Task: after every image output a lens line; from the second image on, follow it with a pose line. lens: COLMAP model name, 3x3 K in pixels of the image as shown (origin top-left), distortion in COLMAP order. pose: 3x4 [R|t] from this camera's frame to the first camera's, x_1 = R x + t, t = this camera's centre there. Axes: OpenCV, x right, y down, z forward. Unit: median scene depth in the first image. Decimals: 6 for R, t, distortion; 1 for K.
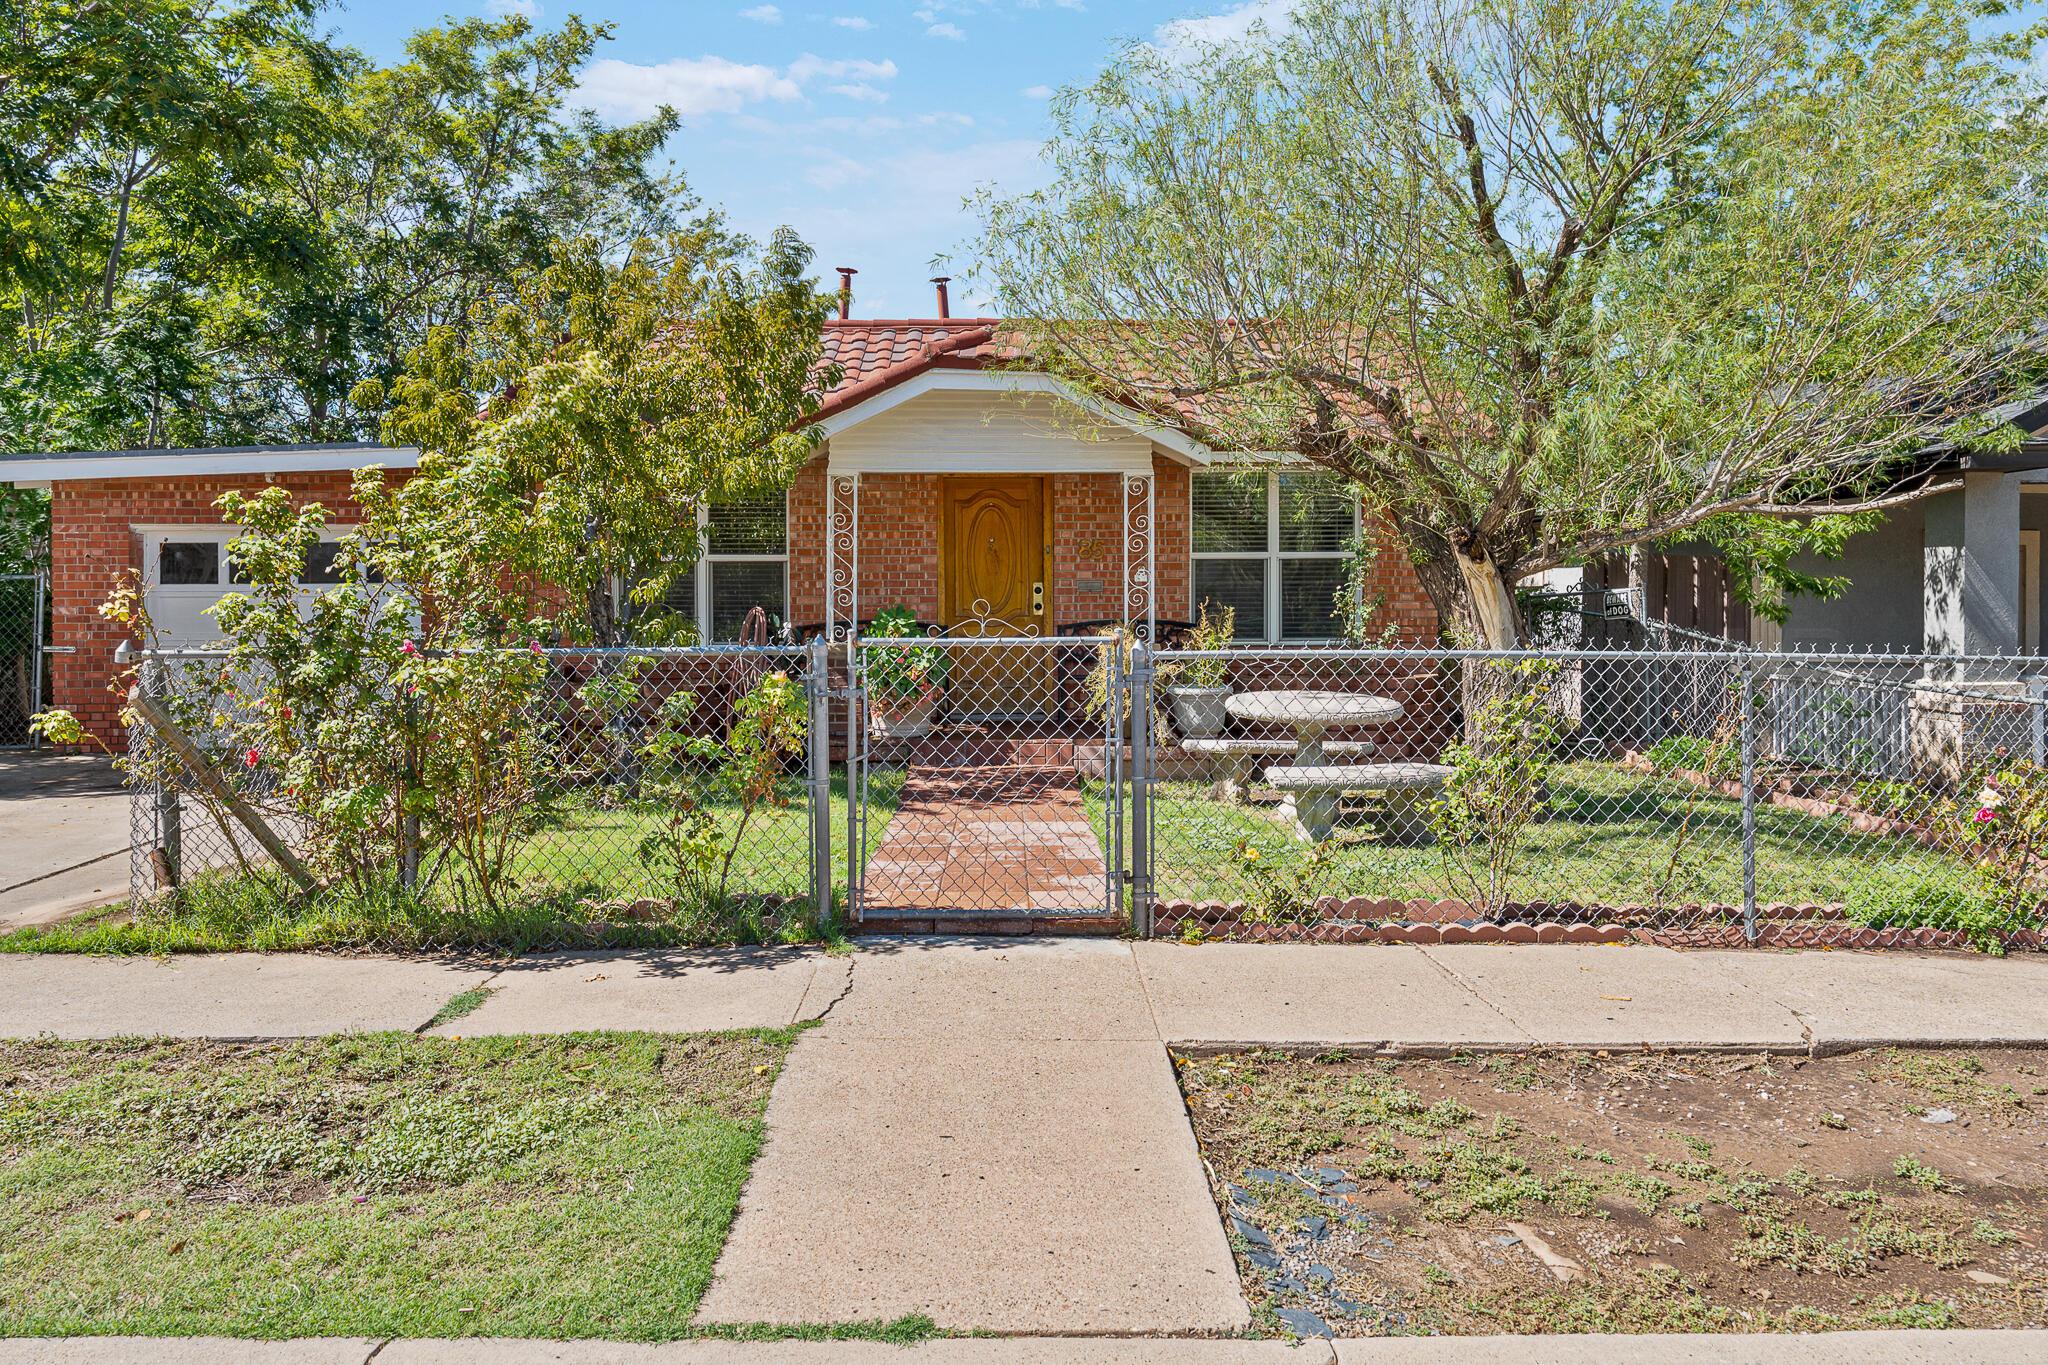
lens RADIAL K [[1402.0, 0, 1023.3], [0, 1402.0, 672.7], [0, 0, 1]] dist [0.001210, 0.000016]
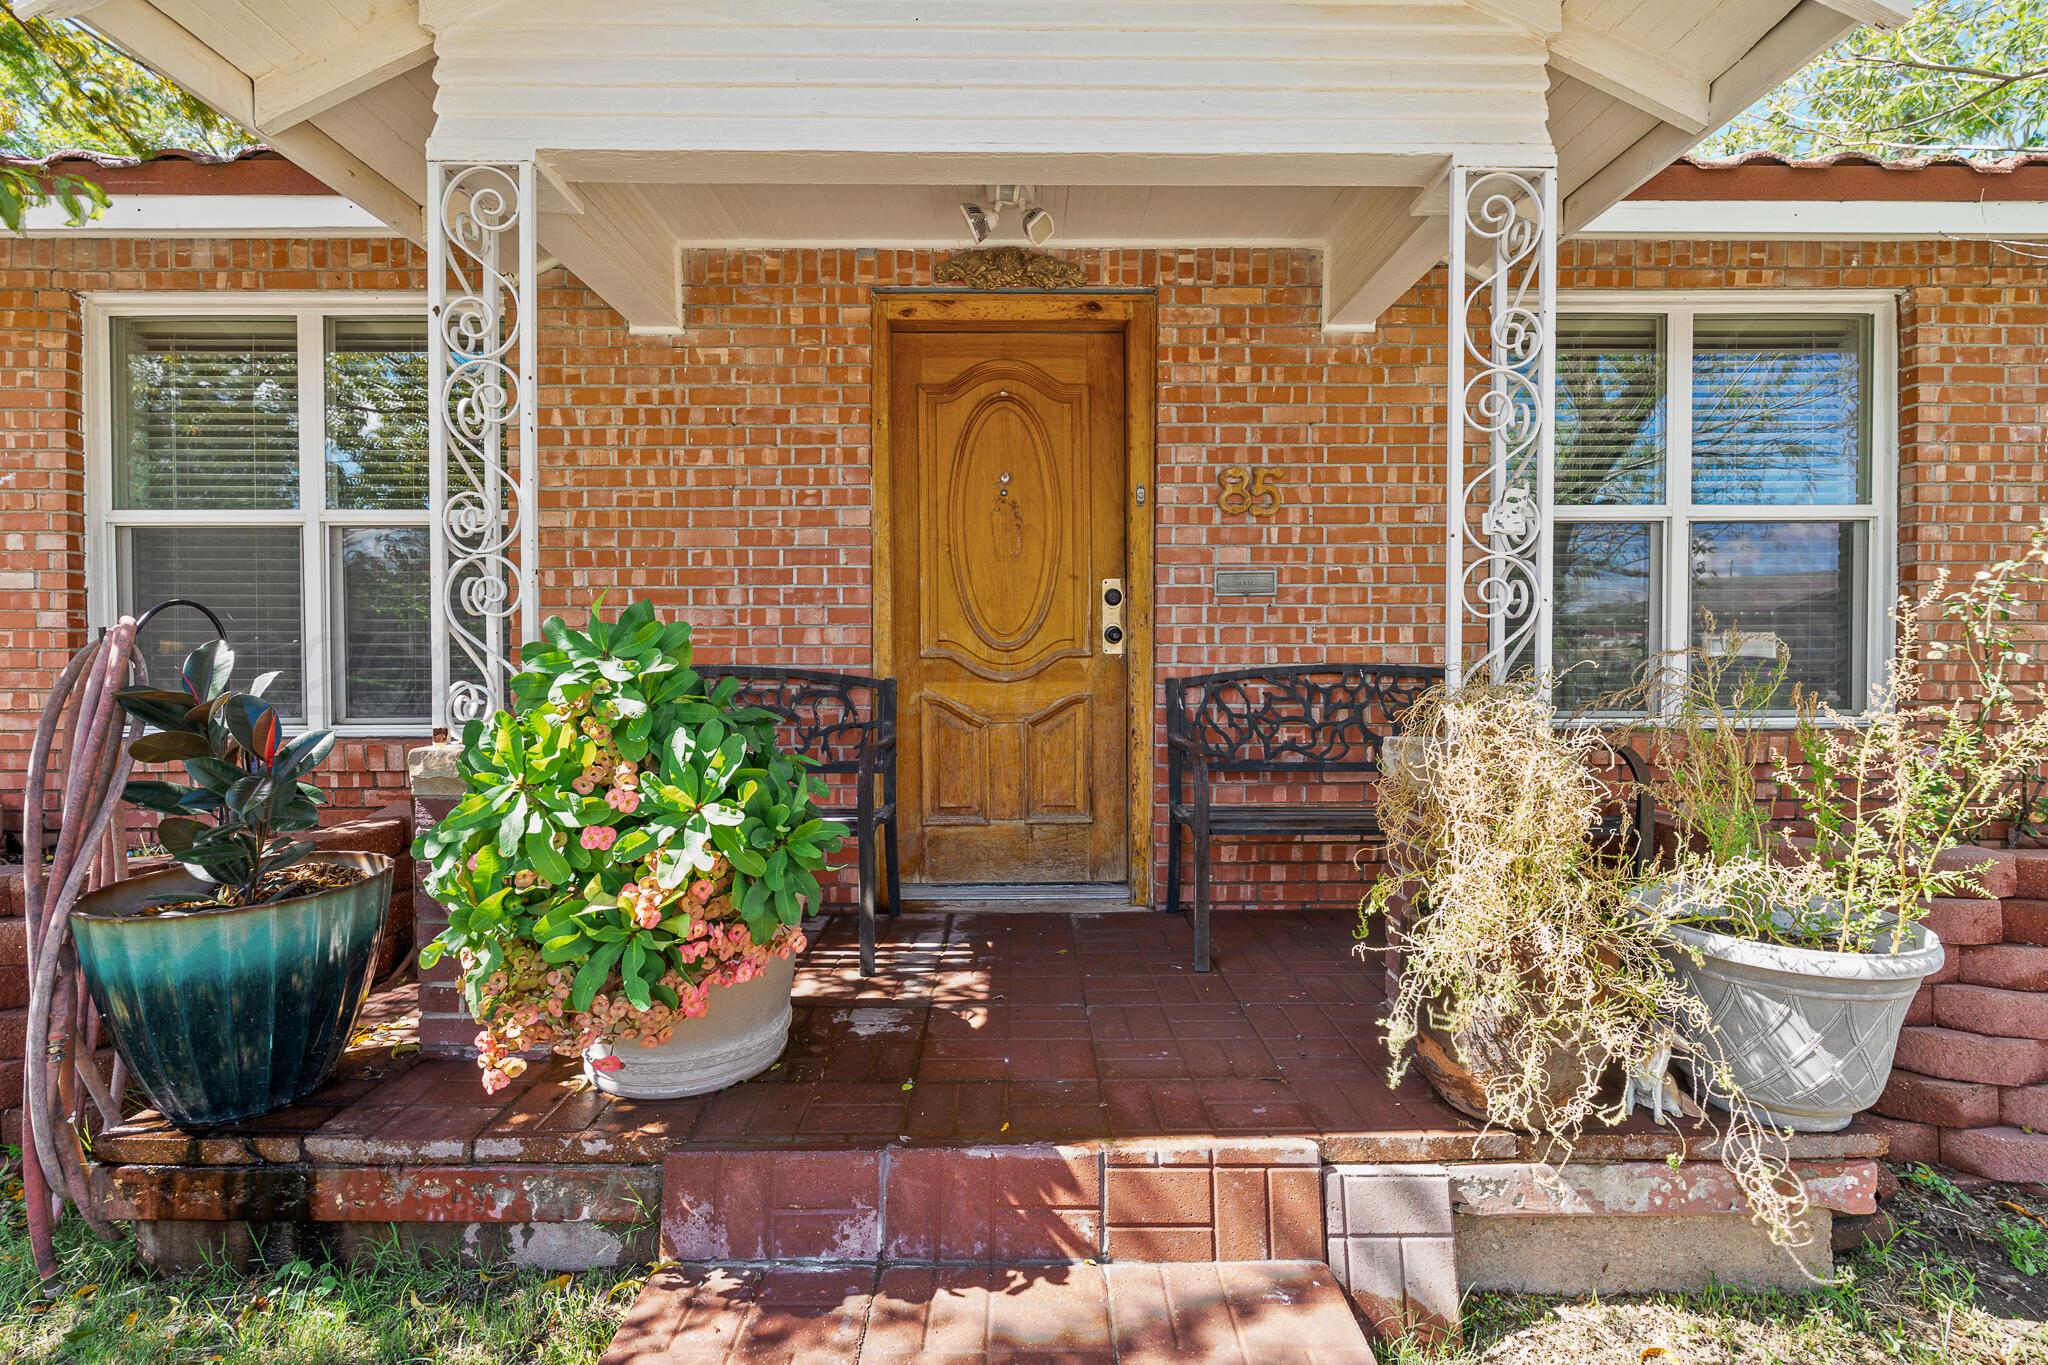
lens RADIAL K [[909.9, 0, 1025.2], [0, 909.9, 679.0], [0, 0, 1]] dist [0.000921, 0.001005]
pose [[0.999930, 0.001770, -0.011741, -0.014677], [-0.002069, 0.999672, -0.025531, -0.030078], [0.011692, 0.025553, 0.999605, 0.815295]]
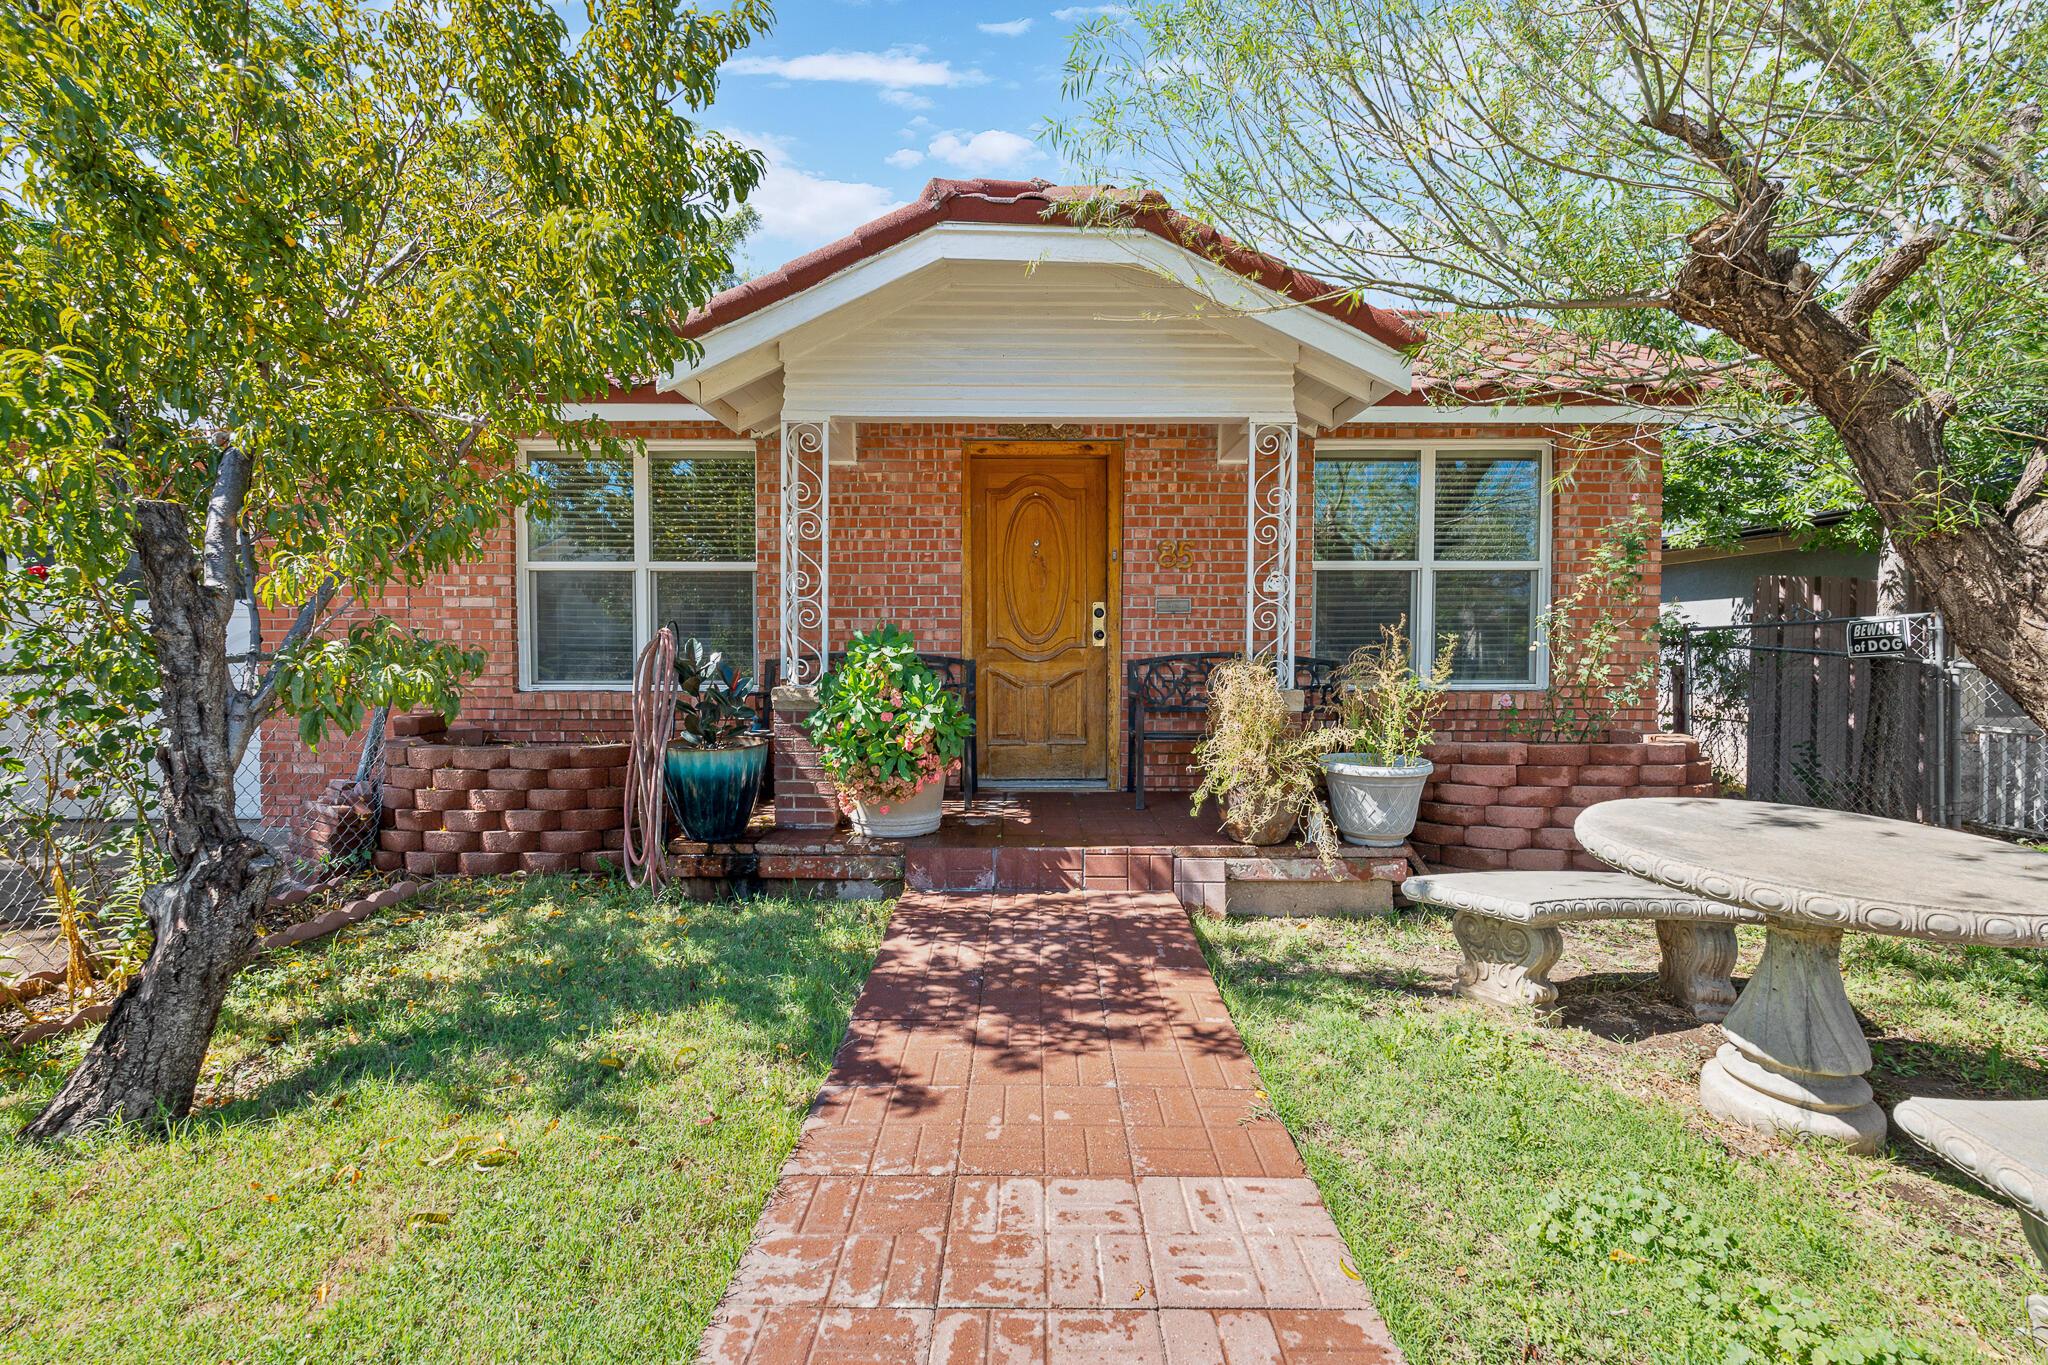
lens RADIAL K [[909.9, 0, 1023.2], [0, 909.9, 687.9], [0, 0, 1]] dist [0.000921, 0.001005]
pose [[0.999668, 0.006807, -0.024833, -0.019300], [-0.006957, 0.999958, -0.005963, -0.018424], [0.024791, 0.006134, 0.999674, 0.589684]]
